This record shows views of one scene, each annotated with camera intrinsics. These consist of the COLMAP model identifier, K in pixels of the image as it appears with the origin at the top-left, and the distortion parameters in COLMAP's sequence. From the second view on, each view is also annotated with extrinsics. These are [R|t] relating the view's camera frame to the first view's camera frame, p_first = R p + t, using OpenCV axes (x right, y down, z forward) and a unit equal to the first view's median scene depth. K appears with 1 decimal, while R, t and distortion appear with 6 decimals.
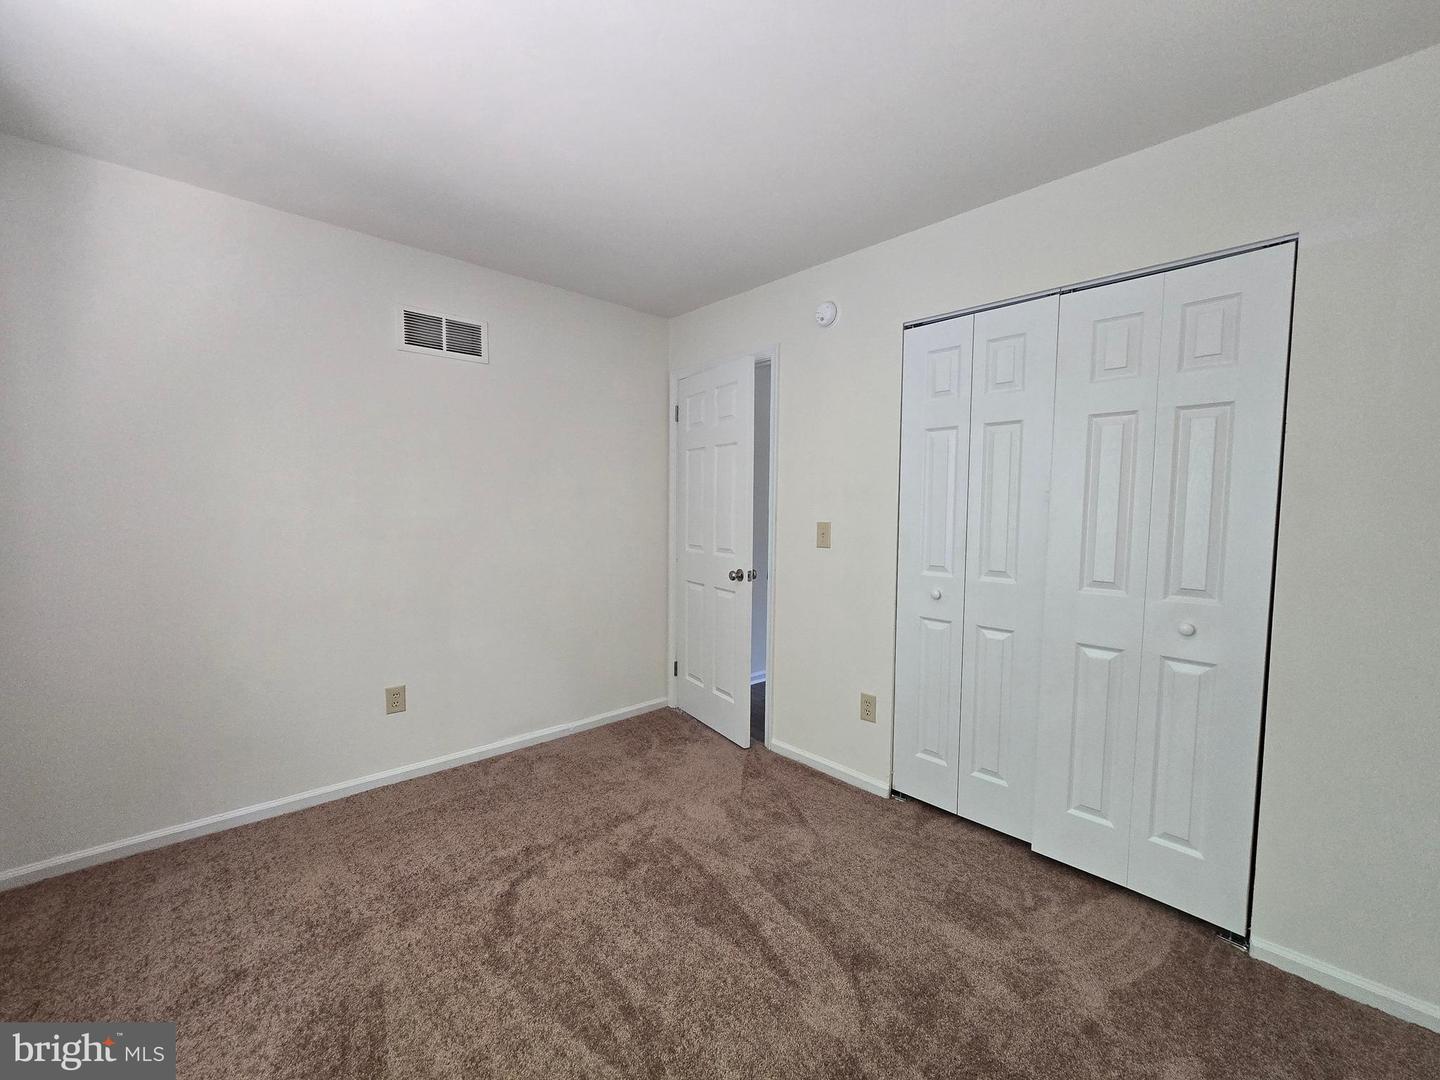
lens RADIAL K [[591.5, 0, 723.3], [0, 591.5, 546.2], [0, 0, 1]] dist [0.002393, -0.000192]
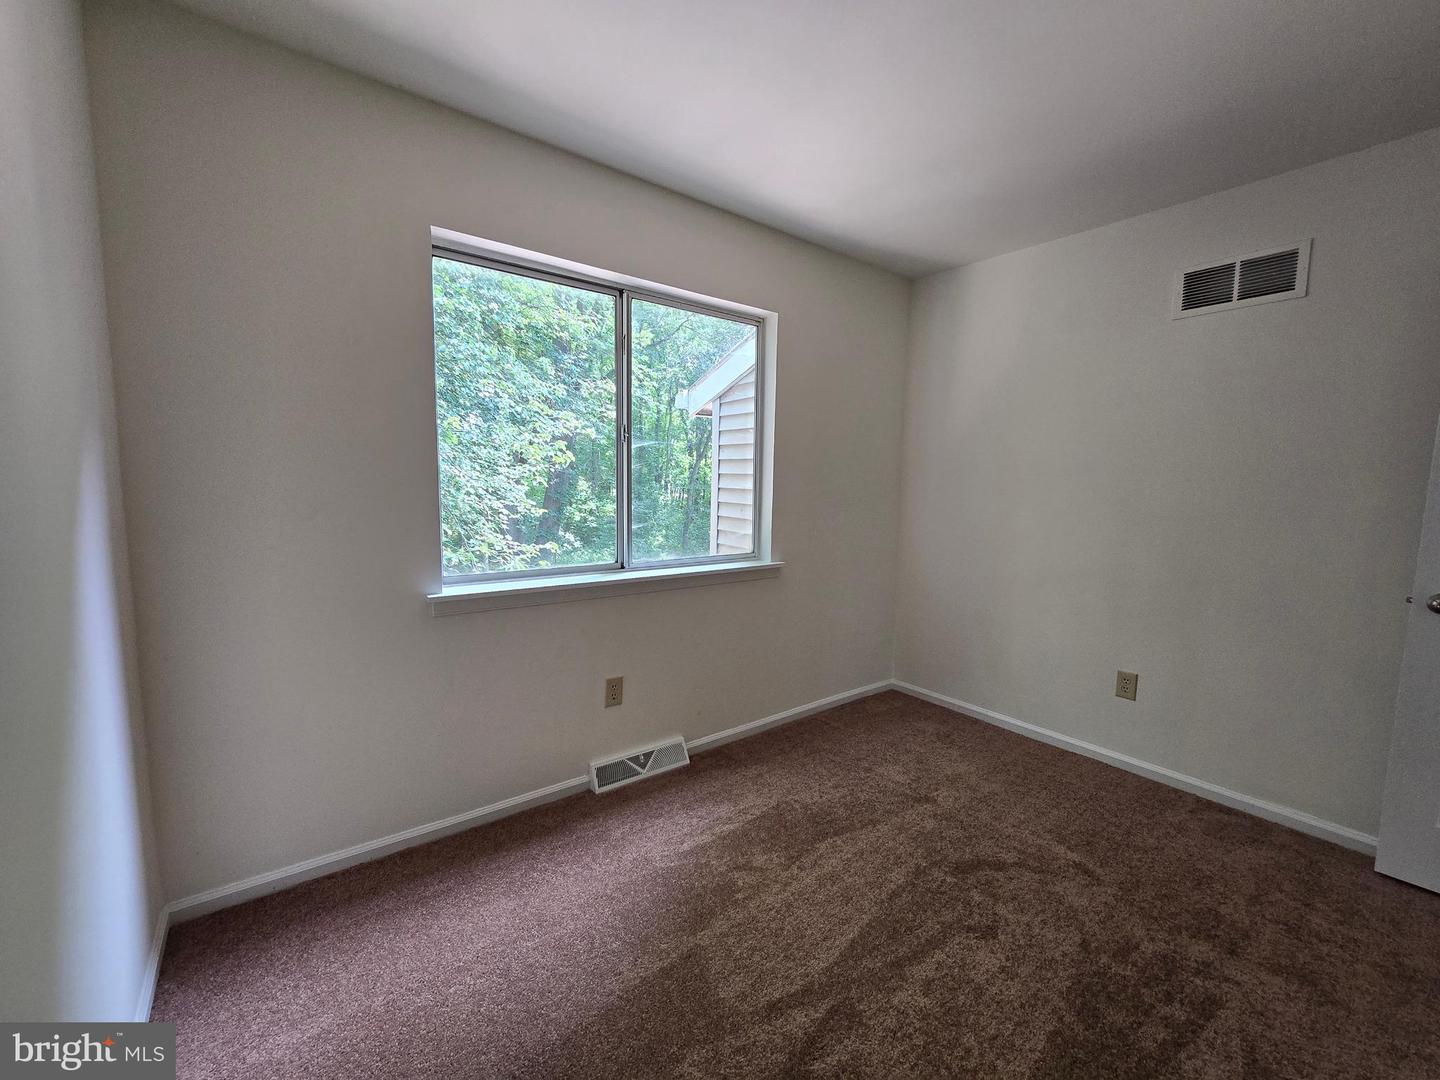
lens RADIAL K [[581.4, 0, 712.7], [0, 581.4, 538.7], [0, 0, 1]] dist [0.001940, 0.000036]
pose [[-0.082056, 0.090102, -0.992546, 0.514076], [-0.084672, 0.991674, 0.097023, -0.020160], [0.993024, 0.092003, -0.073744, 0.430896]]
